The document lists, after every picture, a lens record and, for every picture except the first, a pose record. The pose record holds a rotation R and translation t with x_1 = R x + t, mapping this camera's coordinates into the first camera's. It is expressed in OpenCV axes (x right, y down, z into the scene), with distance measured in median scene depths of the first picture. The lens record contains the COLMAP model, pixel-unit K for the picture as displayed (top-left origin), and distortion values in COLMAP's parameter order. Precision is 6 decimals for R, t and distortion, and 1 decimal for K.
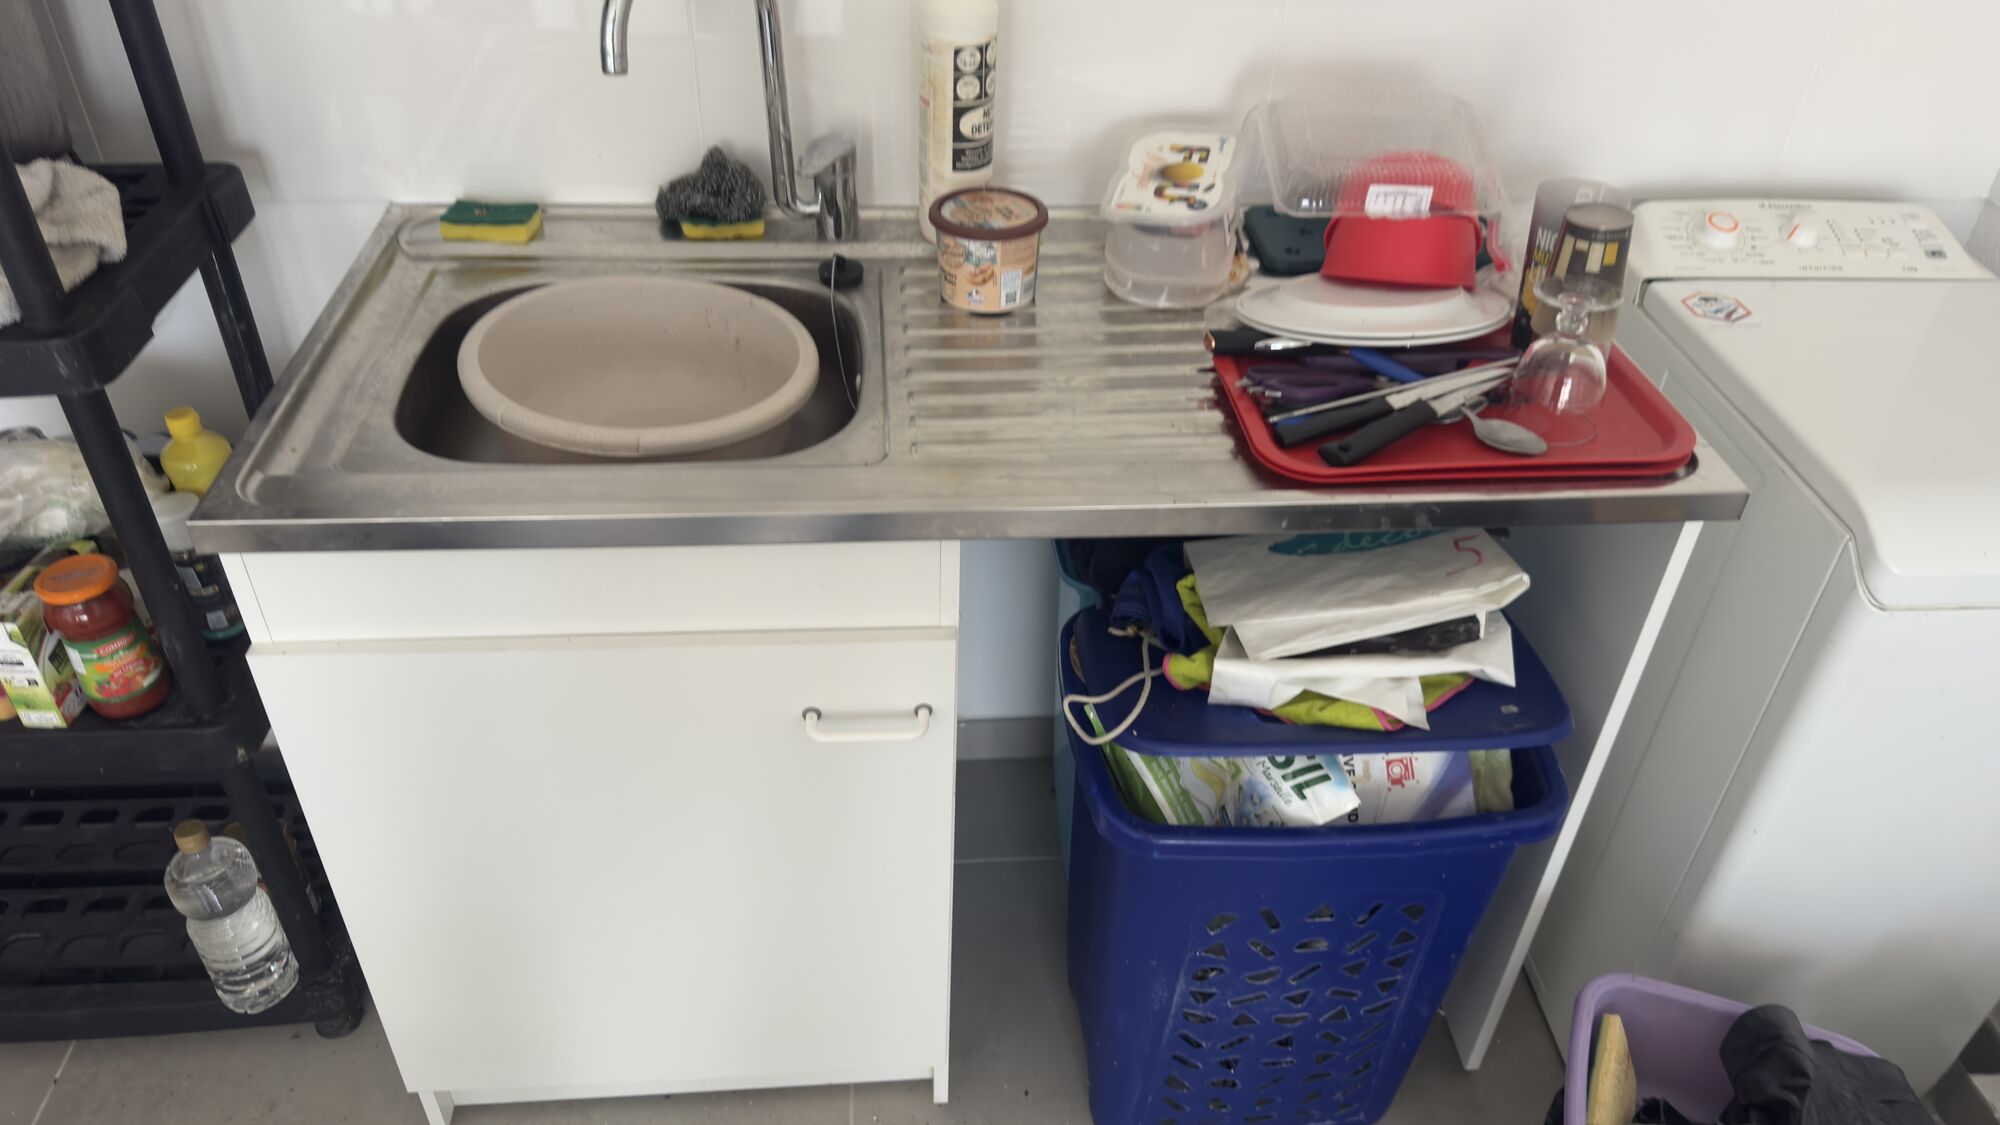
lens RADIAL K [[1423.1, 0, 1008.0], [0, 1423.1, 570.0], [0, 0, 1]] dist [0.056894, -0.058780]
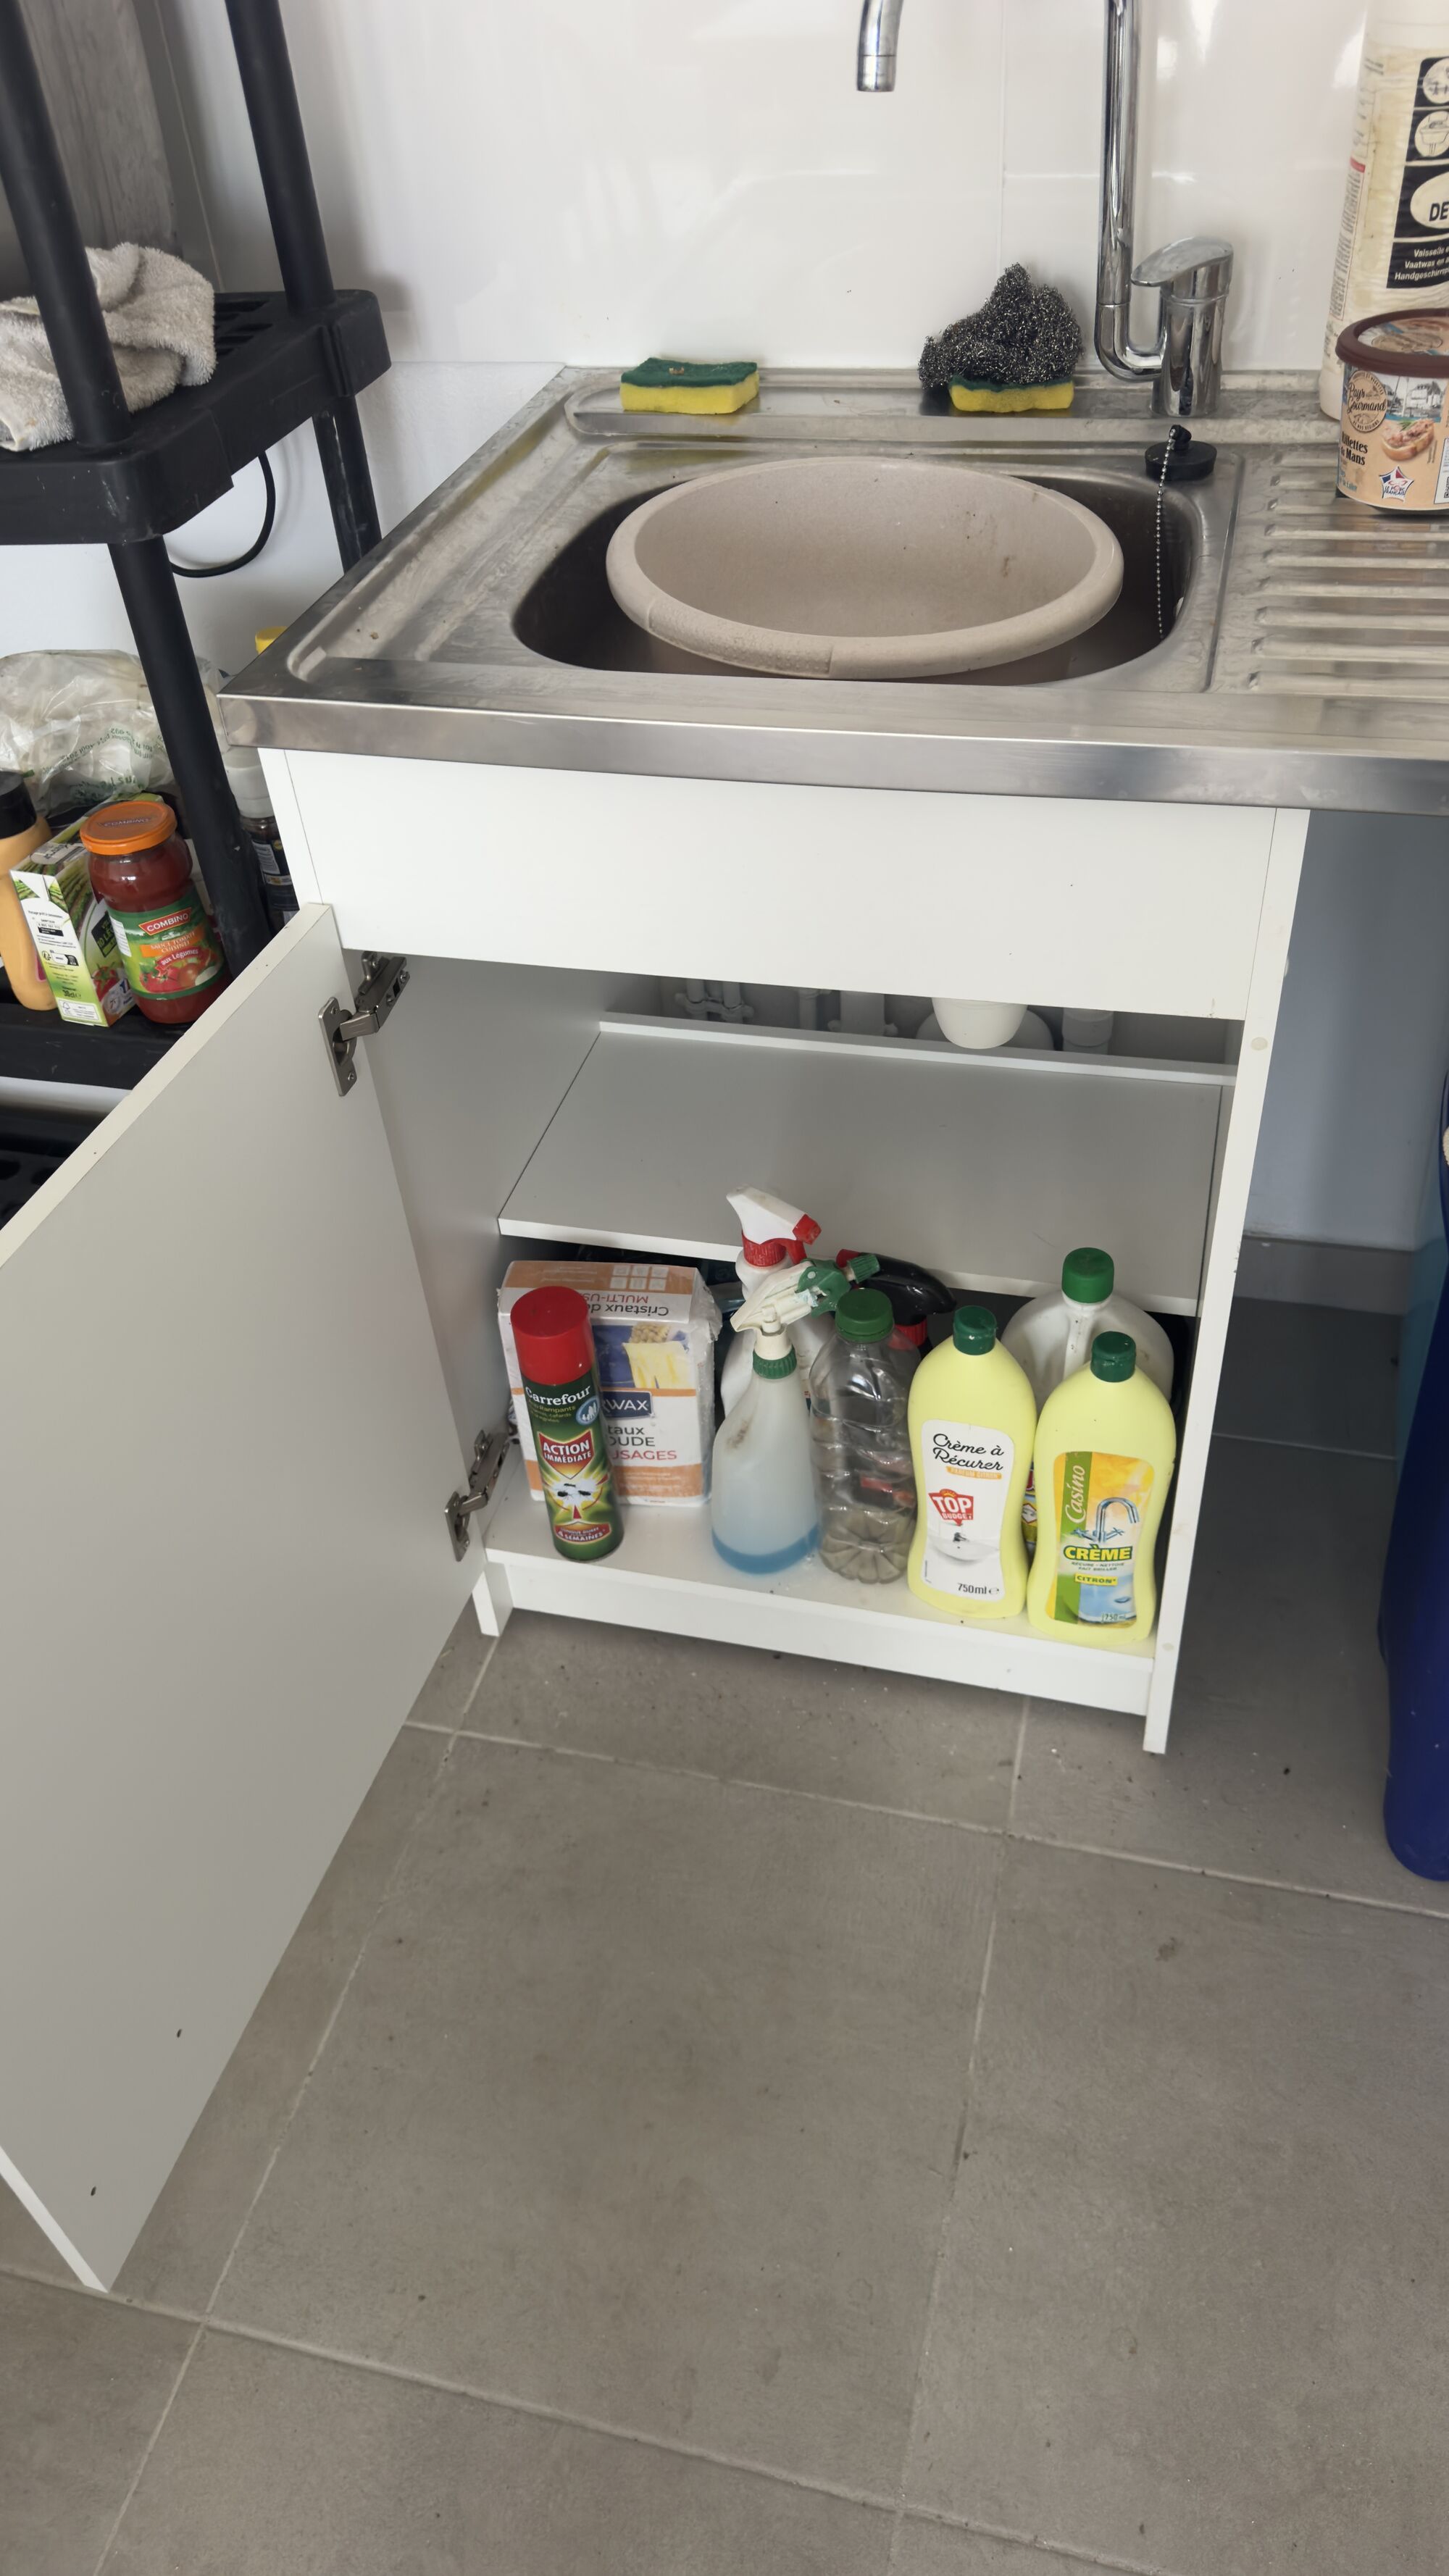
lens RADIAL K [[1833.1, 0, 790.3], [0, 1833.1, 1277.1], [0, 0, 1]] dist [0.056894, -0.058780]
pose [[0.947071, 0.146440, -0.285676, 0.009099], [-0.124852, 0.987856, 0.092475, 0.105094], [0.295749, -0.051914, 0.953854, 0.141947]]
